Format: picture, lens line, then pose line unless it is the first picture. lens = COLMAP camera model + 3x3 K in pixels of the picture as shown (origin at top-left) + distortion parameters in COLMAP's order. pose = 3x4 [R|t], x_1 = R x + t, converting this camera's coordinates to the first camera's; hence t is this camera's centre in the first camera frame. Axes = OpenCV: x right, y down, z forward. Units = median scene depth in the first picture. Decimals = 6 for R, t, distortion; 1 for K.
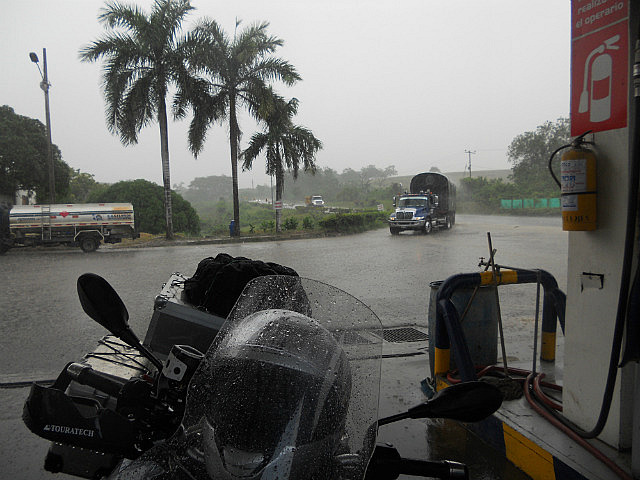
lens RADIAL K [[503.7, 0, 318.9], [0, 503.7, 257.1], [0, 0, 1]] dist [-0.037172, 0.004623]
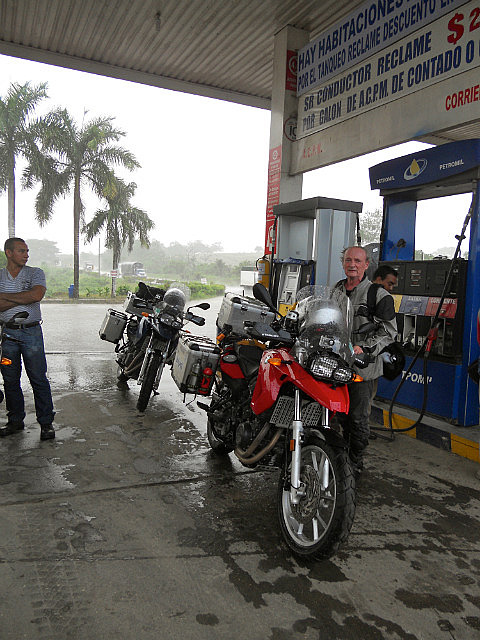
lens RADIAL K [[503.7, 0, 240.0], [0, 503.7, 320.0], [0, 0, 1]] dist [-0.037172, 0.004623]
pose [[0.980146, 0.047793, 0.192433, -0.014965], [-0.043634, 0.998714, -0.025797, 0.020428], [-0.193418, 0.016888, 0.980971, -0.178317]]
